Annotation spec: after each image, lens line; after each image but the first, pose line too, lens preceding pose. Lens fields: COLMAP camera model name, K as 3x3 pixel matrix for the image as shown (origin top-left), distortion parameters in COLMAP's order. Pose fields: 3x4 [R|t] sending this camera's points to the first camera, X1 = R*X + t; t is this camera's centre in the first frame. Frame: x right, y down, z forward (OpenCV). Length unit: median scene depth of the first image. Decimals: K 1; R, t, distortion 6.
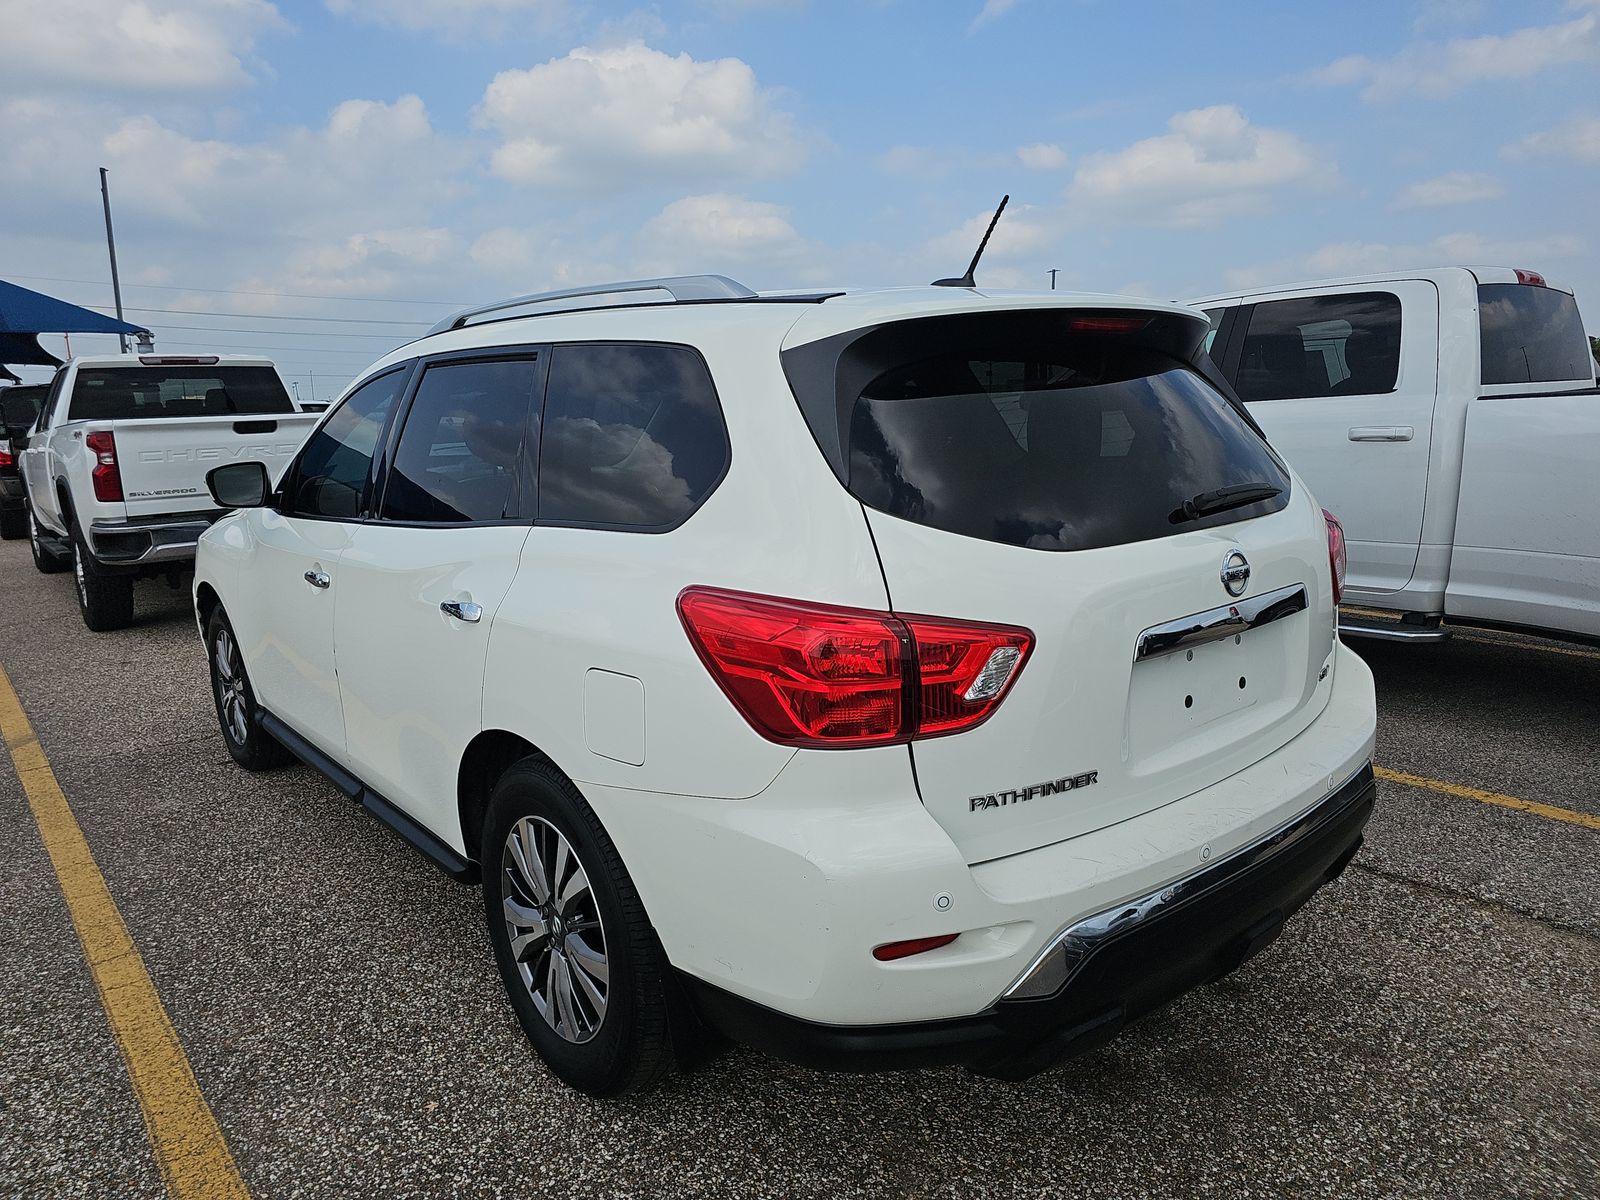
lens RADIAL K [[1087.9, 0, 794.1], [0, 1087.9, 591.3], [0, 0, 1]] dist [0.034017, -0.037788]
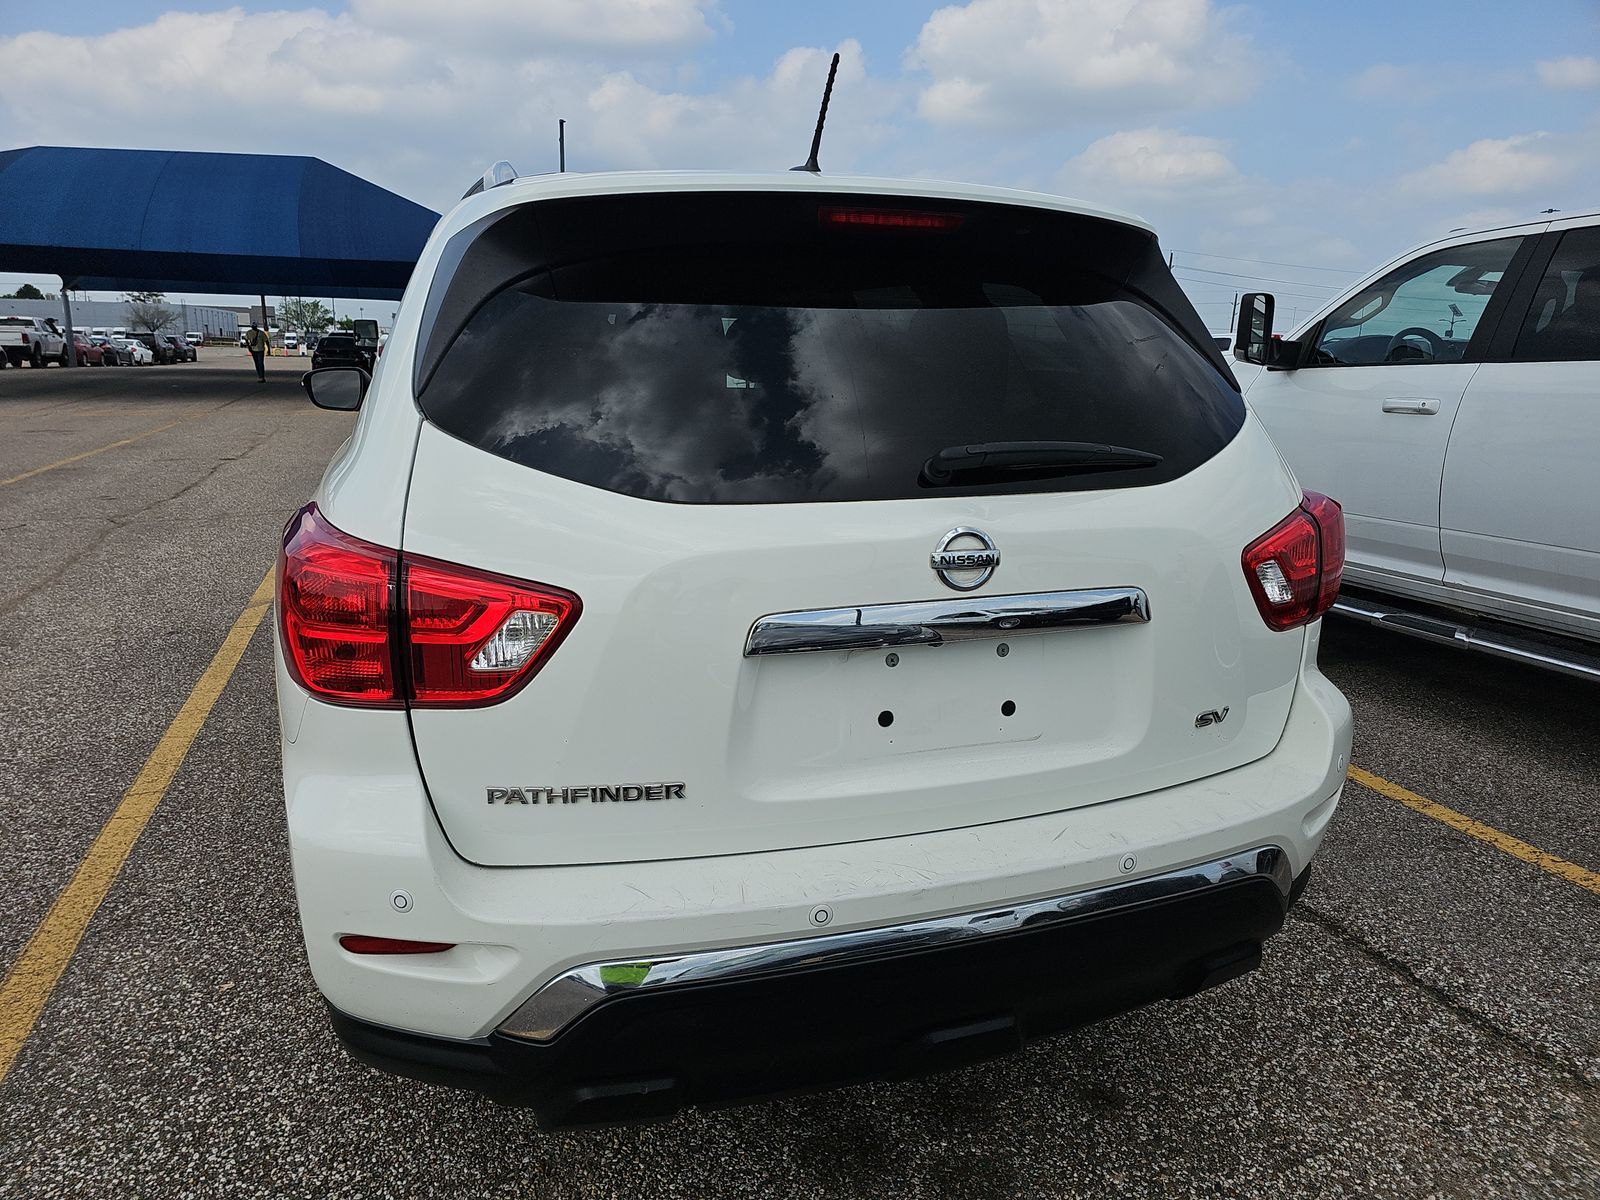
lens RADIAL K [[1074.8, 0, 792.7], [0, 1074.8, 605.8], [0, 0, 1]] dist [0.036690, -0.035662]
pose [[0.927357, 0.126612, -0.352105, 0.425682], [-0.105002, 0.991258, 0.079893, -0.023946], [0.359142, -0.037118, 0.932545, 0.214953]]
